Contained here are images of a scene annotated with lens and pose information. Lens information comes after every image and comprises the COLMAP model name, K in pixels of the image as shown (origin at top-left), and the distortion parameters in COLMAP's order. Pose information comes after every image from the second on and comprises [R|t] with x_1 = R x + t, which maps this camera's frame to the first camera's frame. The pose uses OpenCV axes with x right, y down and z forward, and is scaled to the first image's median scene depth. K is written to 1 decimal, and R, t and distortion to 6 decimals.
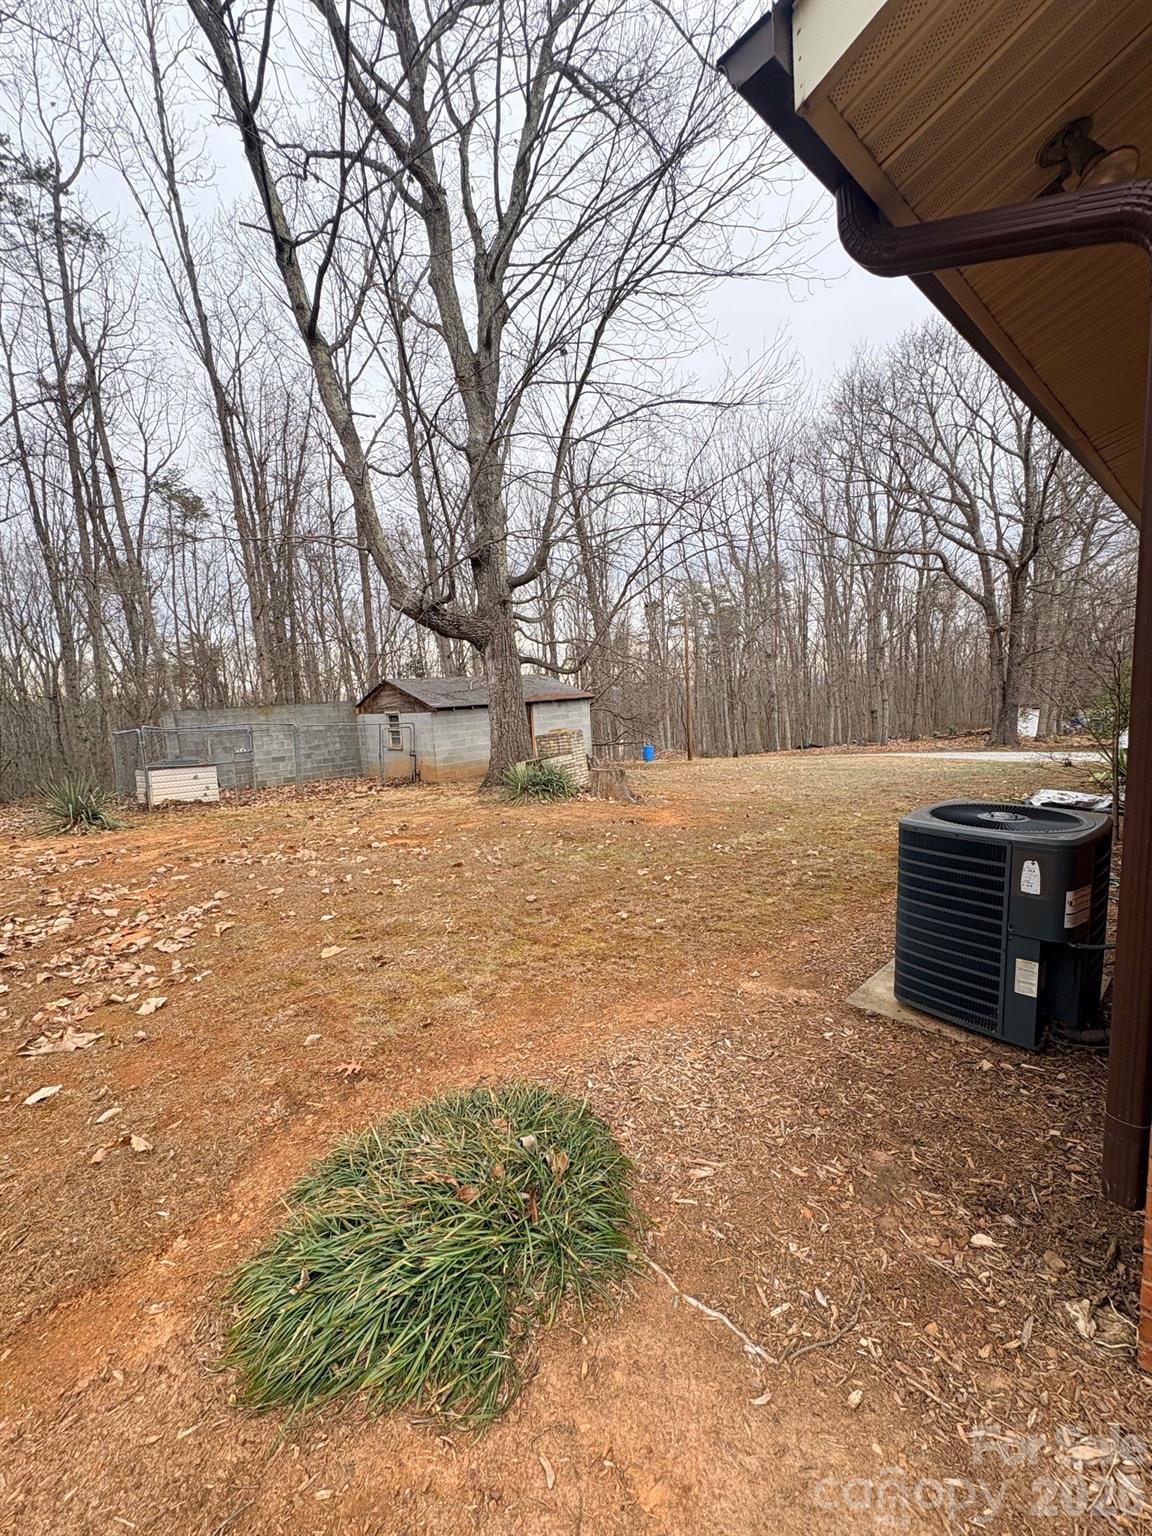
lens RADIAL K [[612.3, 0, 573.5], [0, 612.3, 767.5], [0, 0, 1]] dist [-0.000350, 0.000041]
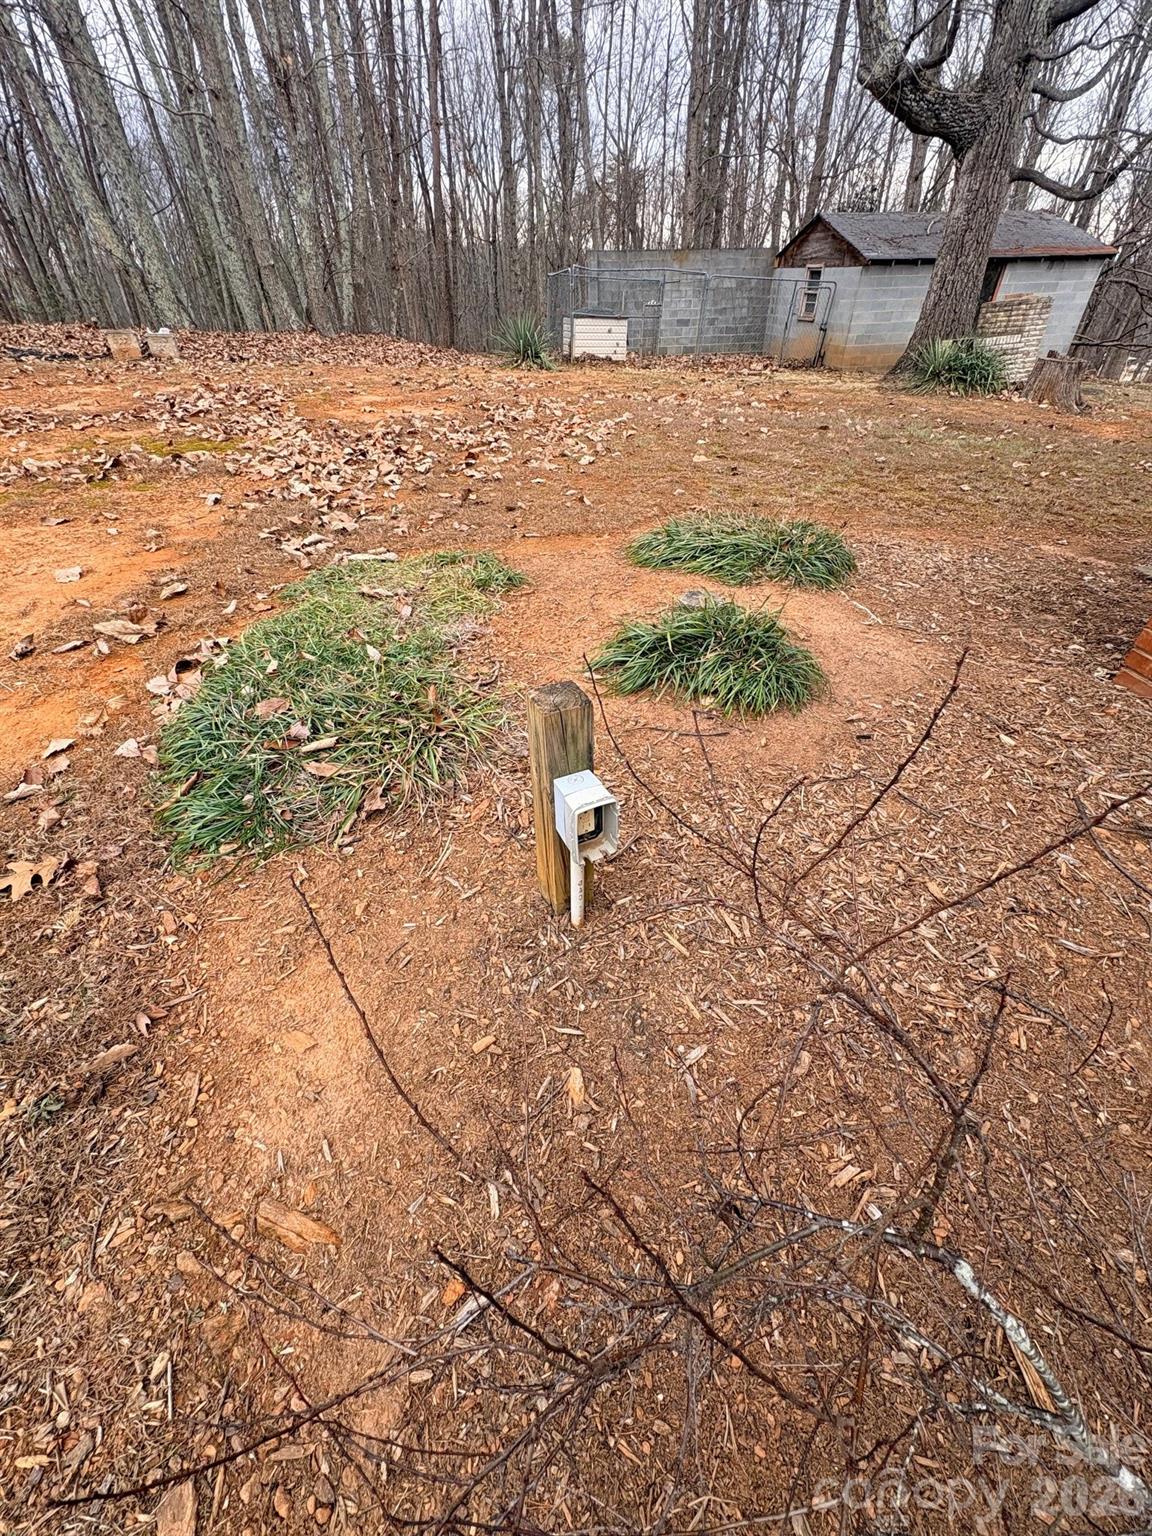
lens RADIAL K [[612.3, 0, 573.5], [0, 612.3, 767.5], [0, 0, 1]] dist [-0.000350, 0.000041]
pose [[0.827750, 0.383187, -0.409874, 0.046423], [-0.097501, 0.817605, 0.567464, 0.035539], [0.552560, -0.429755, 0.714134, -0.100465]]
